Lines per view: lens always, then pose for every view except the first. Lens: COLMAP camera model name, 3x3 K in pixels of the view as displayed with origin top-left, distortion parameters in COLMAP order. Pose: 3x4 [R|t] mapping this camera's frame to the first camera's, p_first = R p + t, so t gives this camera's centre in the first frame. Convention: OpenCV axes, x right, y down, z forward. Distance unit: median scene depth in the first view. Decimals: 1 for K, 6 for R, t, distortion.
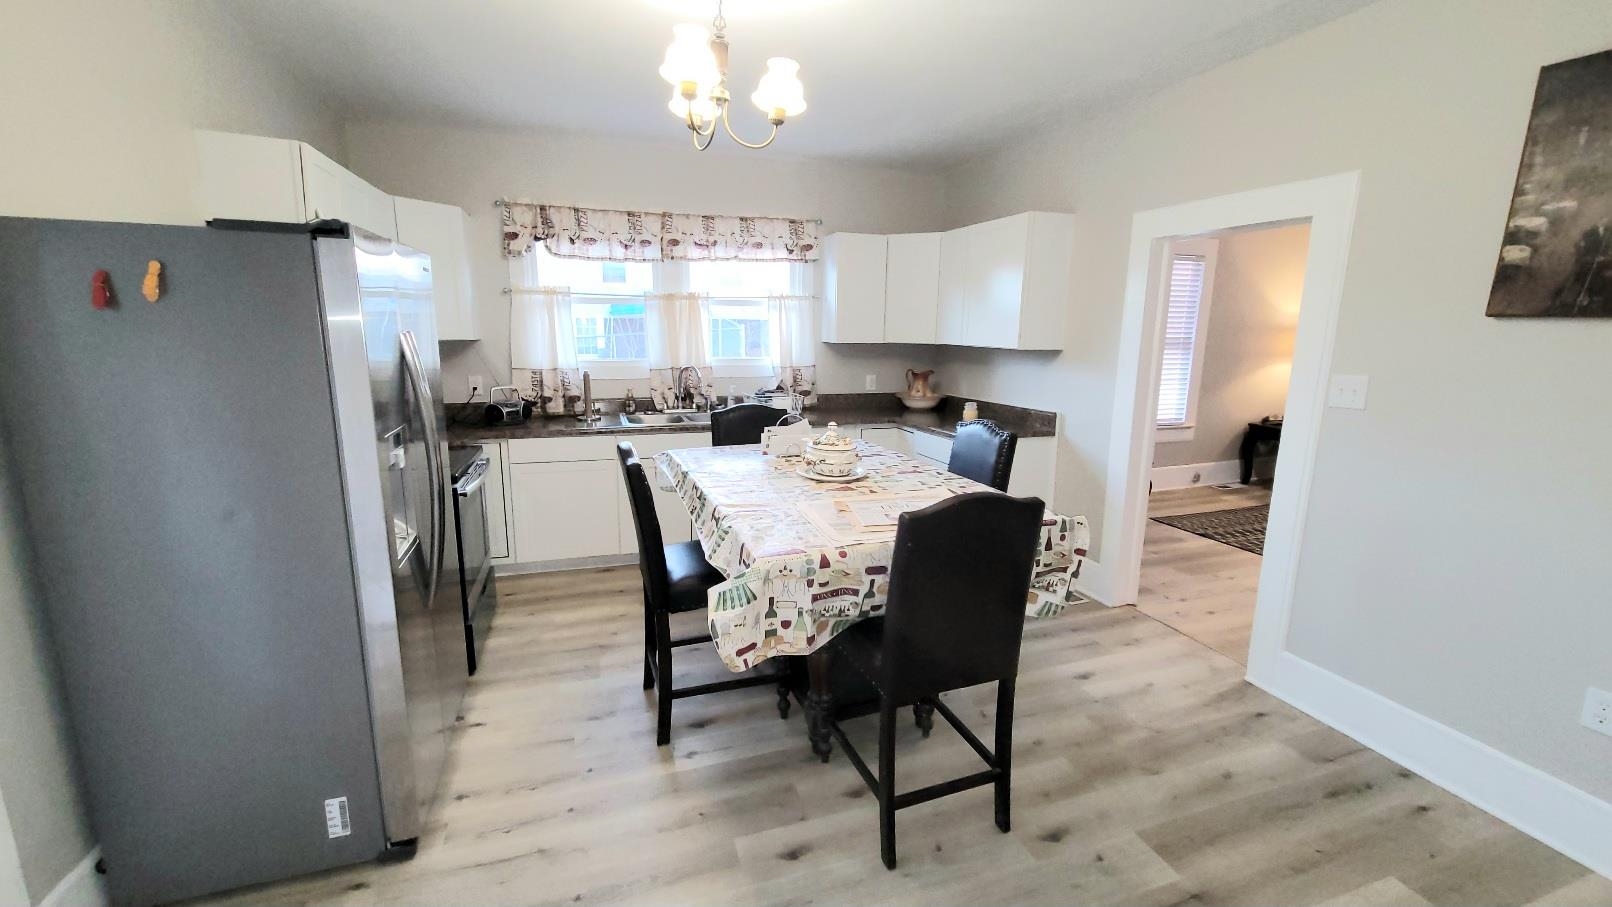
lens RADIAL K [[650.7, 0, 804.5], [0, 650.7, 454.0], [0, 0, 1]] dist [0.008107, -0.000367]
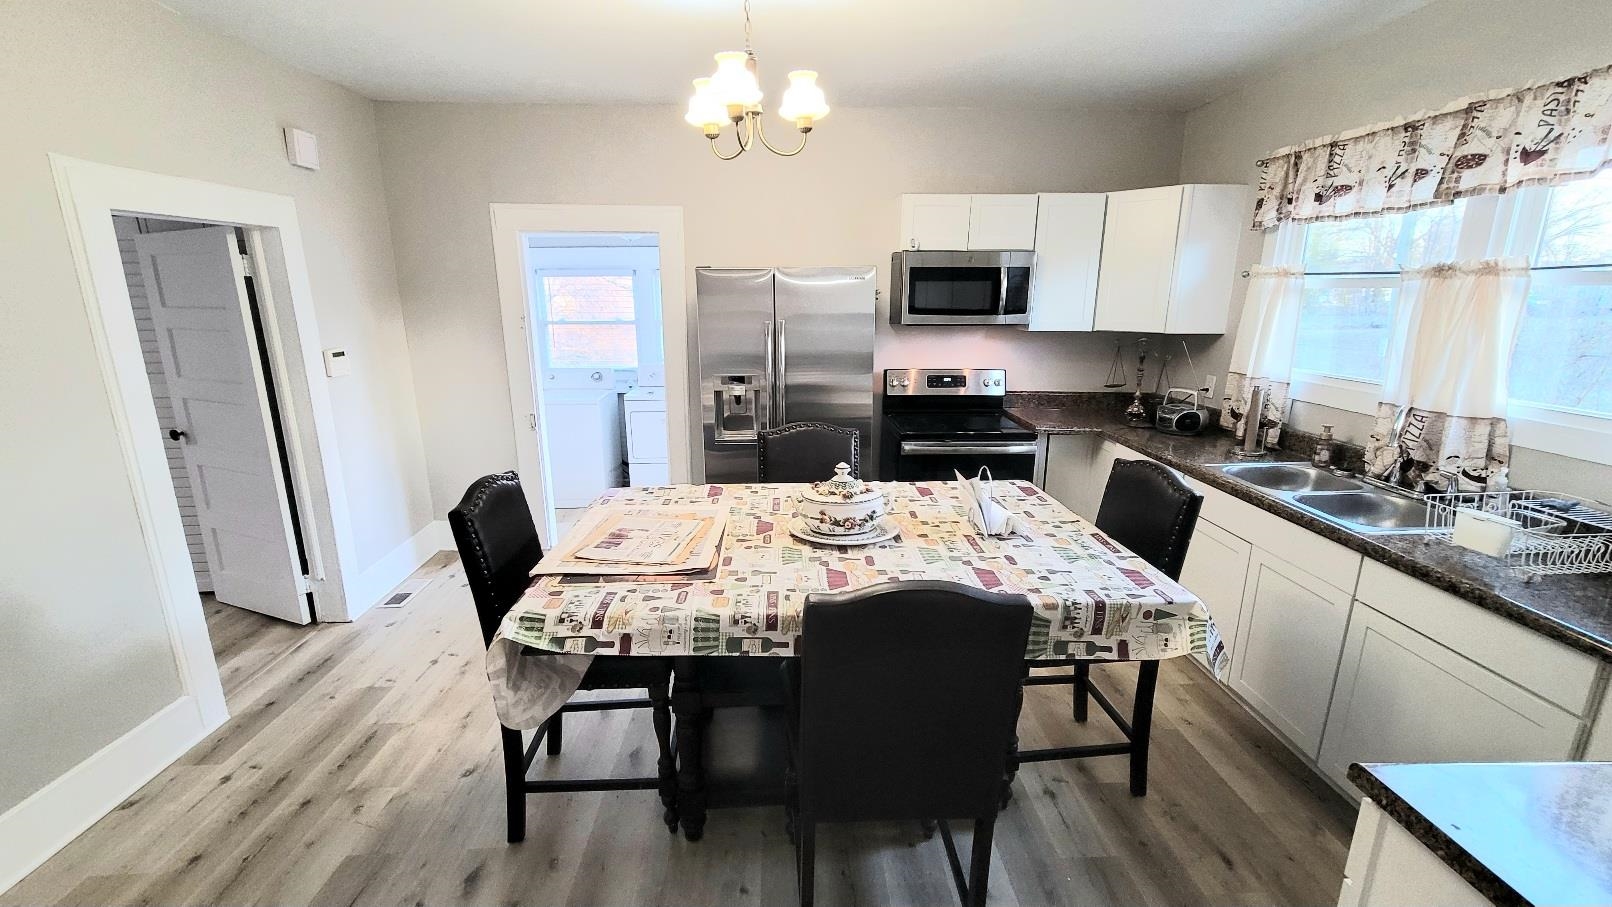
lens RADIAL K [[650.7, 0, 800.4], [0, 650.7, 454.2], [0, 0, 1]] dist [0.008107, -0.000367]
pose [[-0.286431, 0.218693, -0.932808, 0.359500], [-0.173925, 0.945556, 0.275088, -0.105303], [0.942182, 0.241033, -0.232800, 0.464539]]
